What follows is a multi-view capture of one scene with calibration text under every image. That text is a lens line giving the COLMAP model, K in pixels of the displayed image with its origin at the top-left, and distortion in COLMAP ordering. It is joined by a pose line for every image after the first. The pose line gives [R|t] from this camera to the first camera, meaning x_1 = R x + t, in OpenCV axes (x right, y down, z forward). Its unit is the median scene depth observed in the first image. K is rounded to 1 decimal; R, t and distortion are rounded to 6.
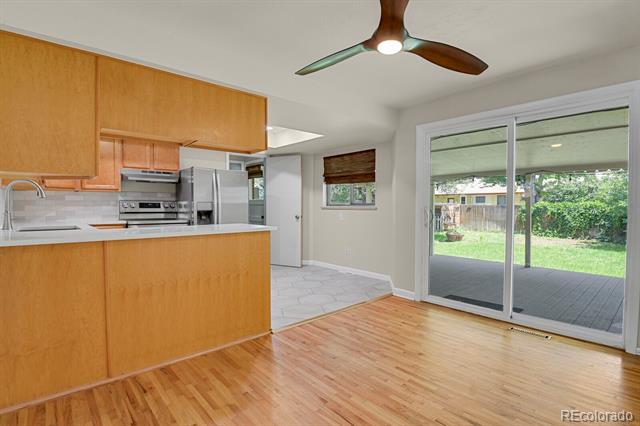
lens RADIAL K [[314.0, 0, 323.5], [0, 314.0, 215.1], [0, 0, 1]] dist [-0.026985, -0.000657]
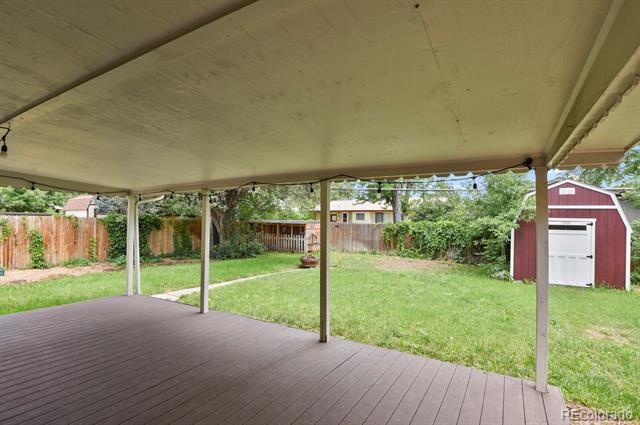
lens RADIAL K [[314.0, 0, 323.5], [0, 314.0, 214.6], [0, 0, 1]] dist [-0.026985, -0.000657]
pose [[0.952474, 0.014204, 0.304289, 0.803158], [0.000452, 0.998845, -0.048043, -0.067466], [-0.304620, 0.045897, 0.951367, 0.738500]]
